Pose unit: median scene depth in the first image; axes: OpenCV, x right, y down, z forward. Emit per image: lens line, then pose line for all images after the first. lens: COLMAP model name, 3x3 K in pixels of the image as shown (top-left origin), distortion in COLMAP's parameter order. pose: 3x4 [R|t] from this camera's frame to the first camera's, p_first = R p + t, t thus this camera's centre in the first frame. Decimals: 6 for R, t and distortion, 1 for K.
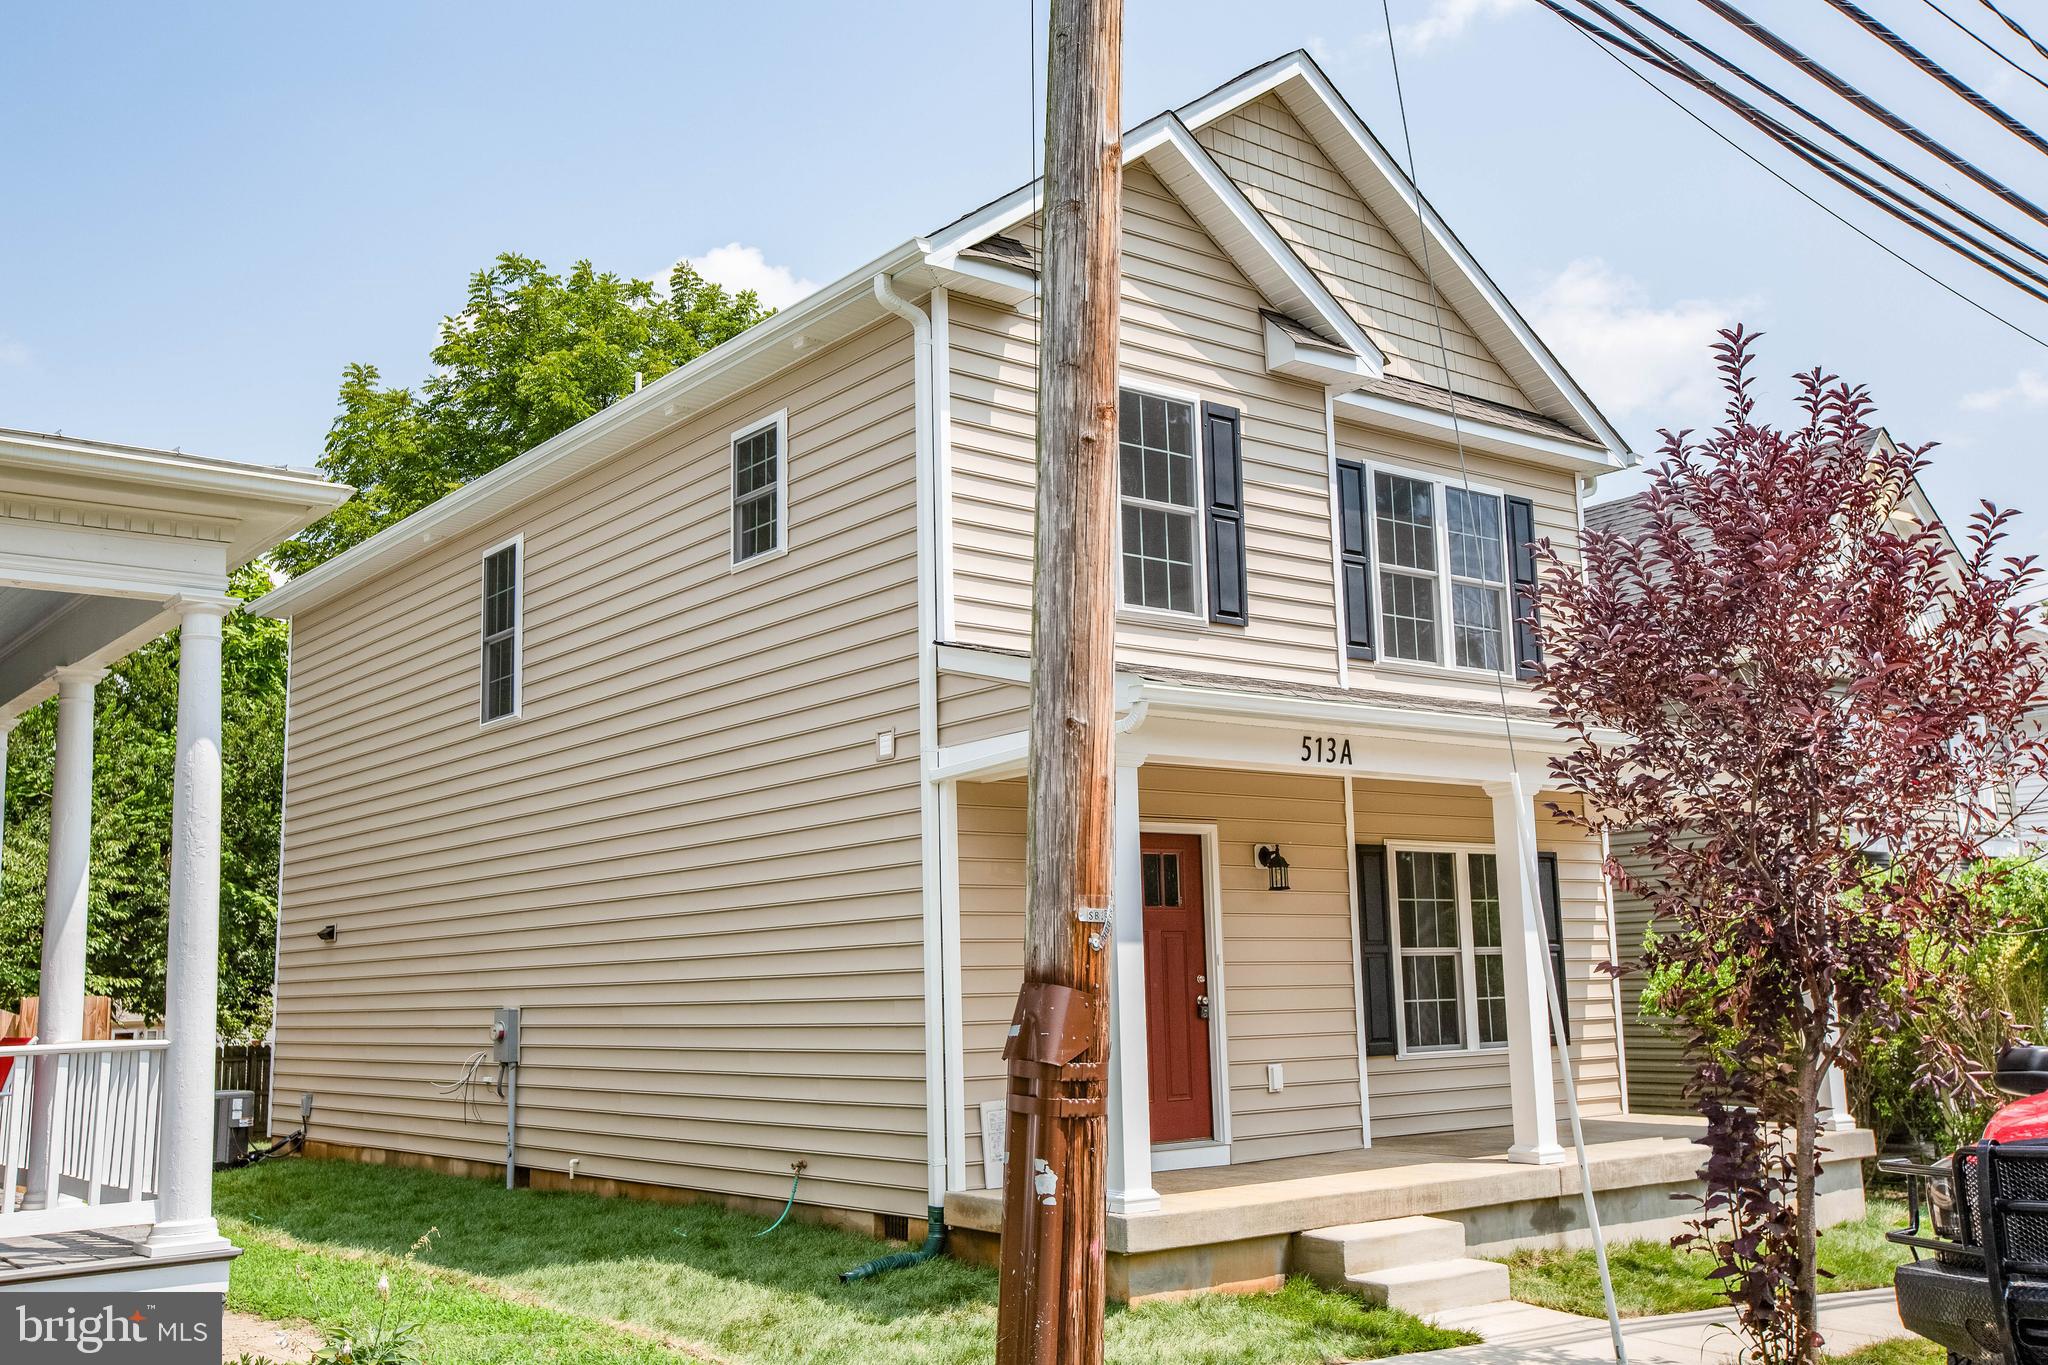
lens RADIAL K [[1920.2, 0, 1020.8], [0, 1920.2, 669.8], [0, 0, 1]] dist [0.092783, -0.001813]
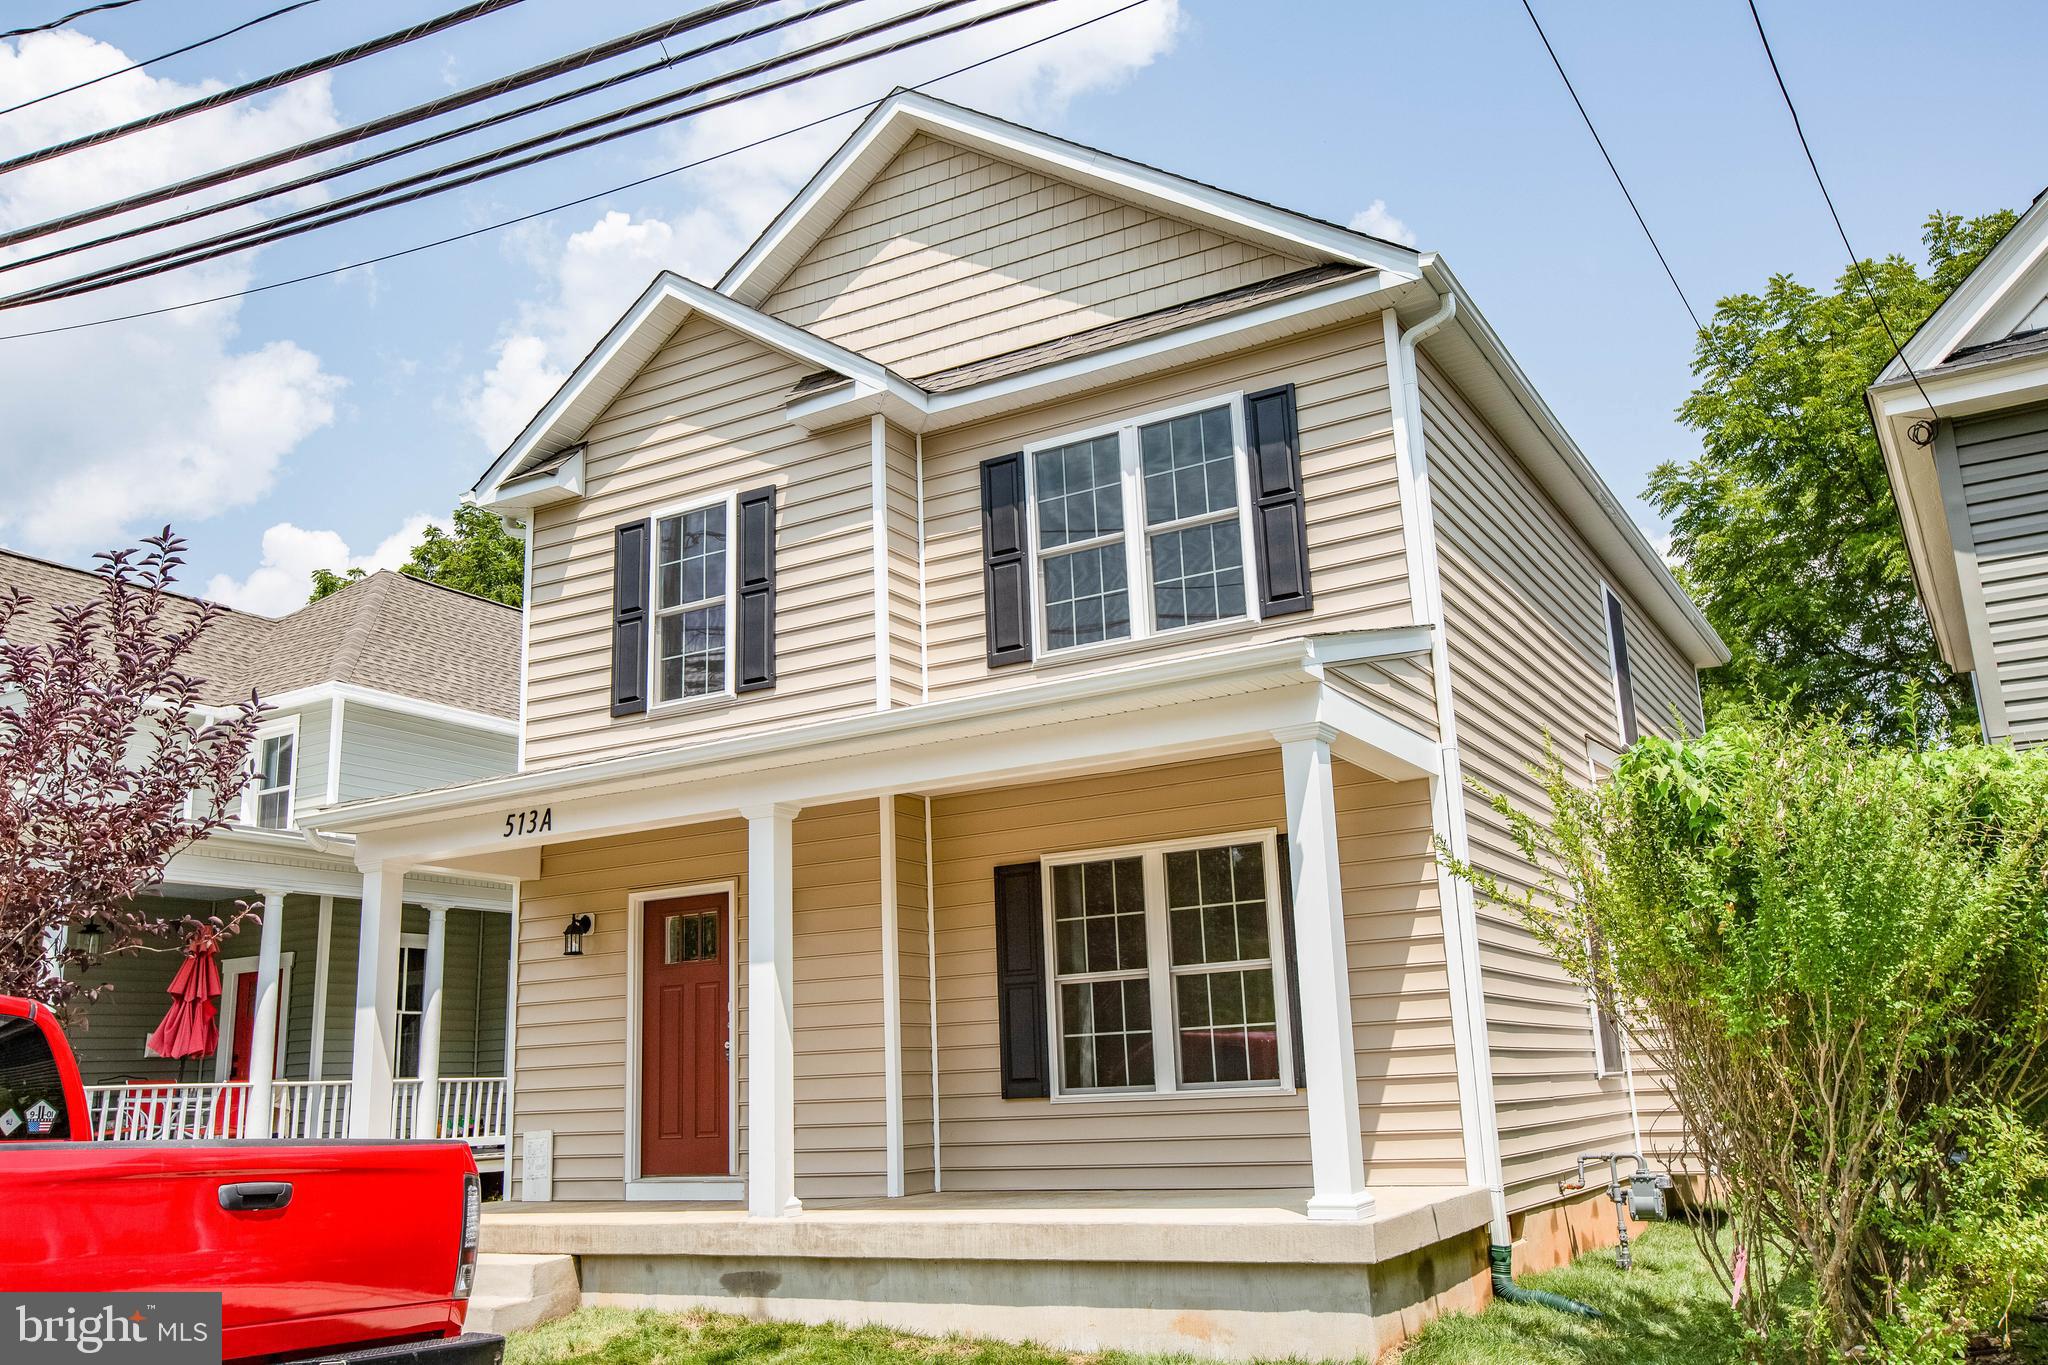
lens RADIAL K [[1676.0, 0, 1024.0], [0, 1676.0, 682.5], [0, 0, 1]] dist [0.048964, -0.002639]
pose [[0.366171, -0.210782, -0.906361, 0.929150], [0.178478, 0.971833, -0.153903, 0.131079], [0.913271, -0.105411, 0.393477, 0.708278]]
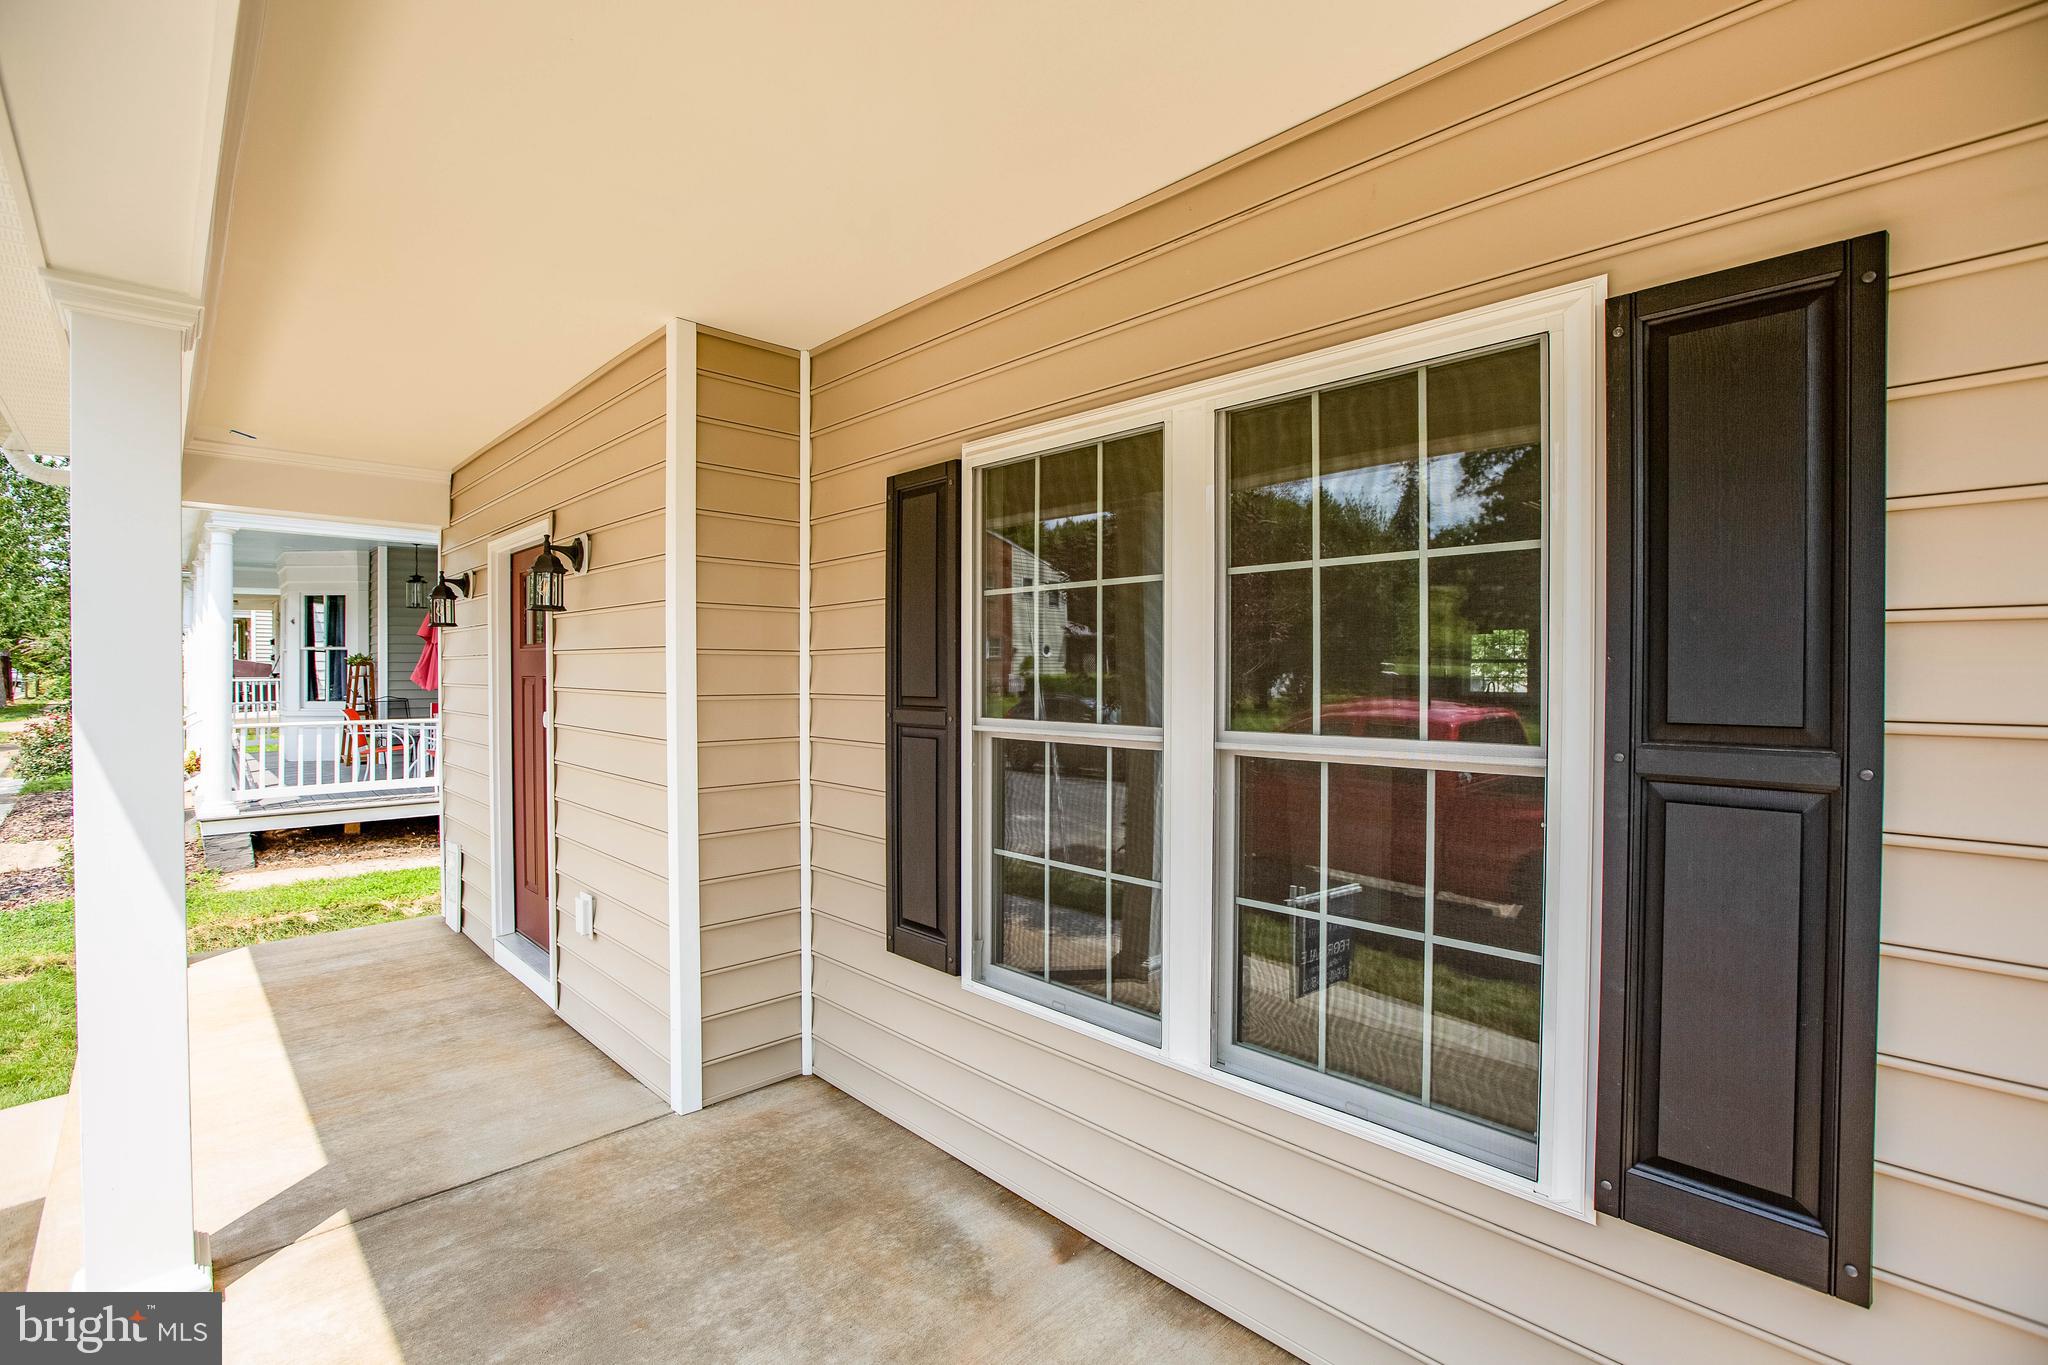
lens RADIAL K [[932.1, 0, 1020.2], [0, 932.1, 680.9], [0, 0, 1]] dist [-0.057114, 0.021132]
pose [[0.083237, 0.034993, -0.995915, 0.388092], [0.158683, 0.986166, 0.047913, 0.130894], [0.983815, -0.162023, 0.076533, 1.009773]]
